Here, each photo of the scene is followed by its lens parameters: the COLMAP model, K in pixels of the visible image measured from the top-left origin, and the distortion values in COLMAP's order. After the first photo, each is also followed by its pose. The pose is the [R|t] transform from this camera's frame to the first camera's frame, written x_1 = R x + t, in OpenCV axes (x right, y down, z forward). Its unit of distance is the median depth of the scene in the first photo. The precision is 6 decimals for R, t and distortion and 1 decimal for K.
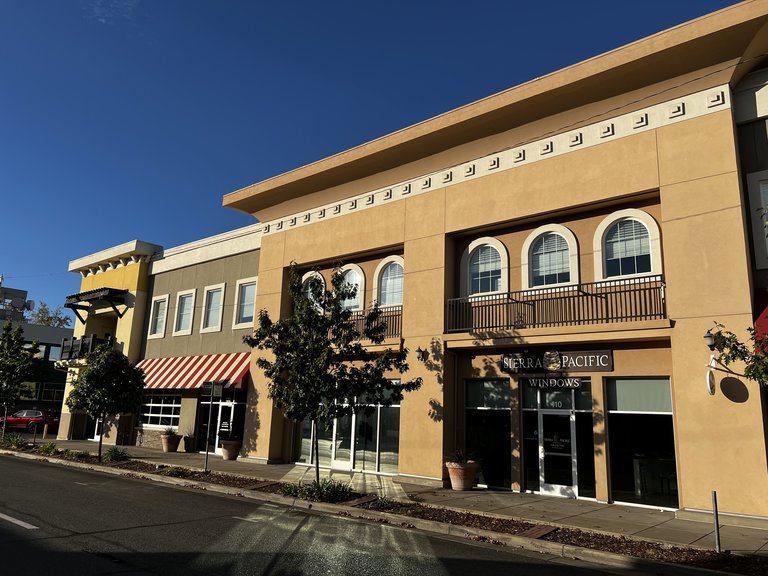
lens RADIAL K [[576.4, 0, 384.0], [0, 576.4, 288.0], [0, 0, 1]] dist [0.039048, -0.003855]
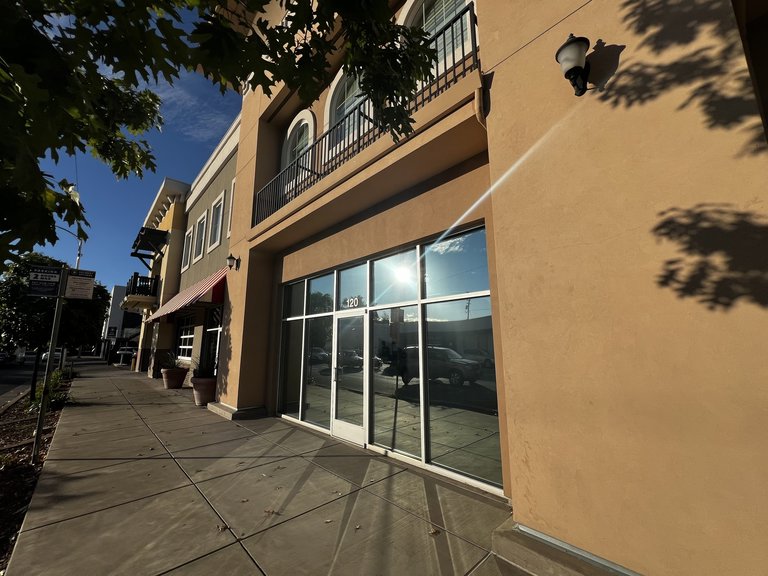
lens RADIAL K [[306.3, 0, 384.0], [0, 306.3, 288.0], [0, 0, 1]] dist [0.000665, 0.000061]
pose [[0.994835, -0.054066, -0.085905, -0.014432], [0.056594, 0.998025, 0.027274, 0.175495], [0.084261, -0.031995, 0.995930, 0.725155]]
